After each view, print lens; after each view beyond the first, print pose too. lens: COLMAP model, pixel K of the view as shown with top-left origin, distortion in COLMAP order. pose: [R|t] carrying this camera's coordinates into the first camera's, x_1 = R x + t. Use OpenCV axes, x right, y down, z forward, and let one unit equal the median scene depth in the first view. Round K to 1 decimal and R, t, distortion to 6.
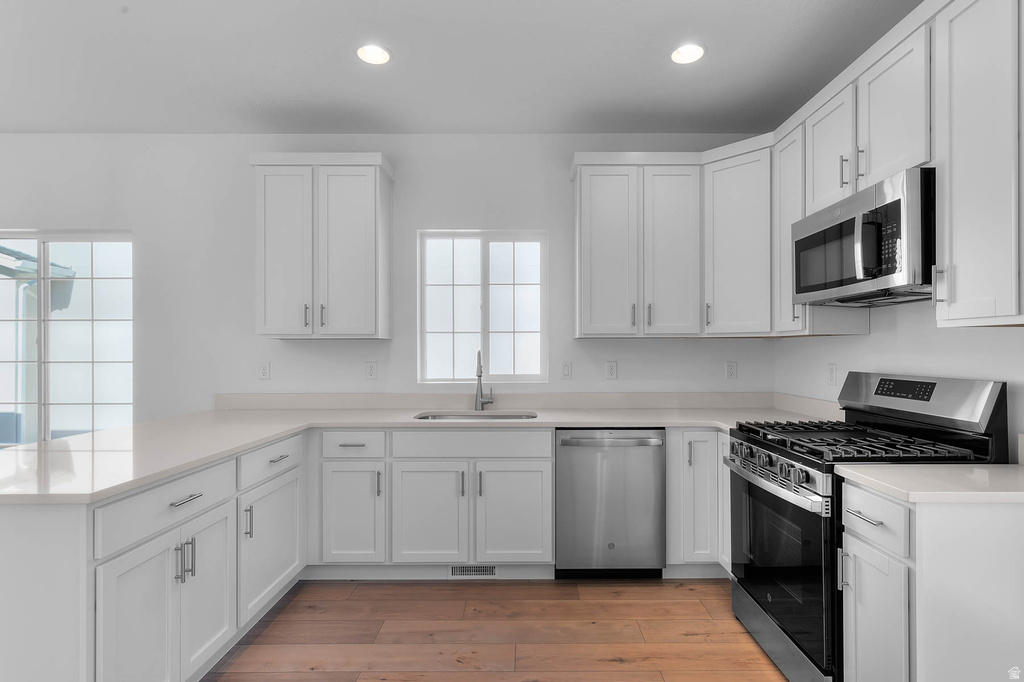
lens RADIAL K [[503.2, 0, 515.3], [0, 503.2, 343.4], [0, 0, 1]] dist [0.002442, -0.000118]
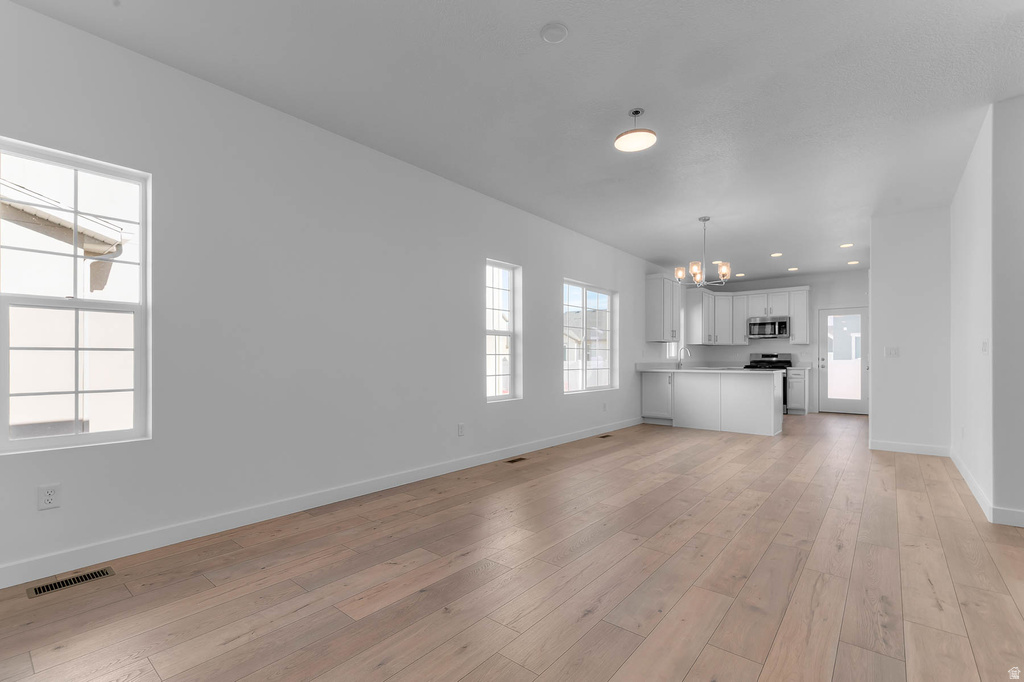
lens RADIAL K [[442.7, 0, 522.3], [0, 442.7, 356.1], [0, 0, 1]] dist [0.001892, -0.000549]
pose [[0.634838, 0.005748, 0.772624, -3.545851], [-0.010497, 0.999944, 0.001185, 0.093941], [-0.772574, -0.008863, 0.634863, 0.088282]]
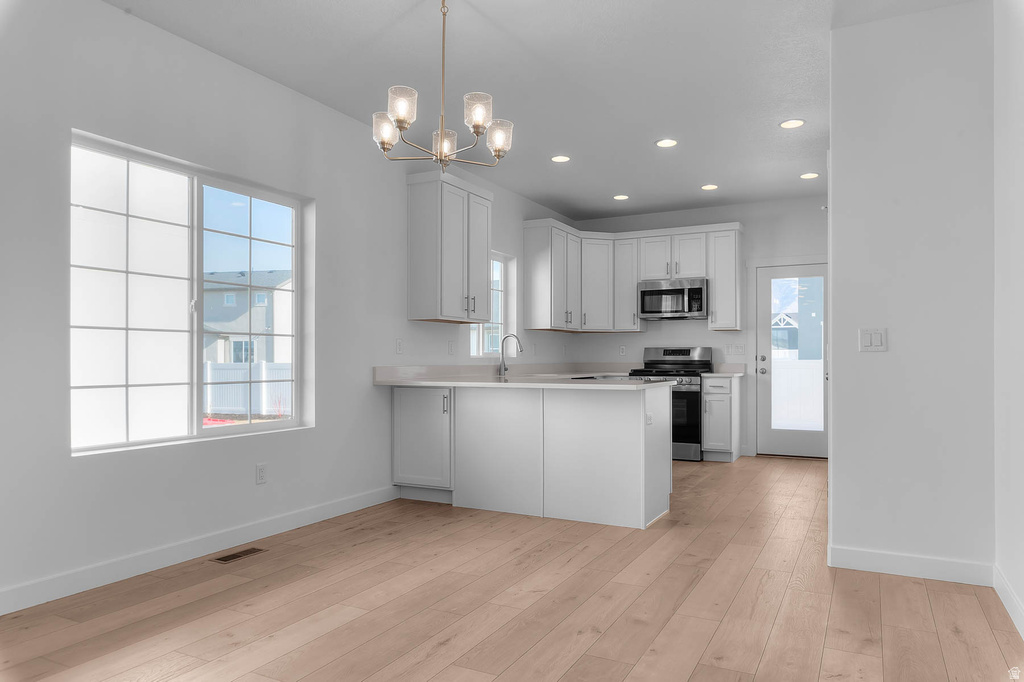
lens RADIAL K [[669.5, 0, 515.1], [0, 669.5, 349.4], [0, 0, 1]] dist [-0.005480, 0.002248]
pose [[0.464291, 0.012692, 0.885592, -2.378585], [-0.011619, 0.999899, -0.008238, 0.096236], [-0.885607, -0.006465, 0.464391, 0.082765]]
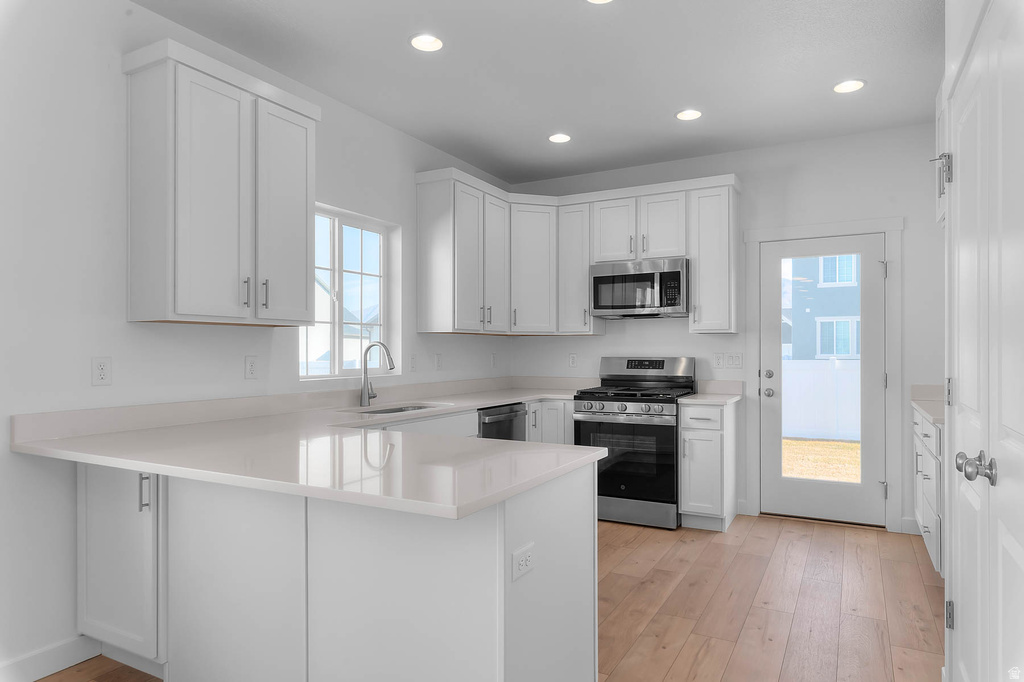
lens RADIAL K [[622.4, 0, 516.7], [0, 622.4, 345.2], [0, 0, 1]] dist [-0.005441, -0.000571]
pose [[0.472626, 0.008924, 0.881218, -1.295442], [-0.010134, 0.999938, -0.004691, 0.028538], [-0.881205, -0.006713, 0.472687, 0.266482]]
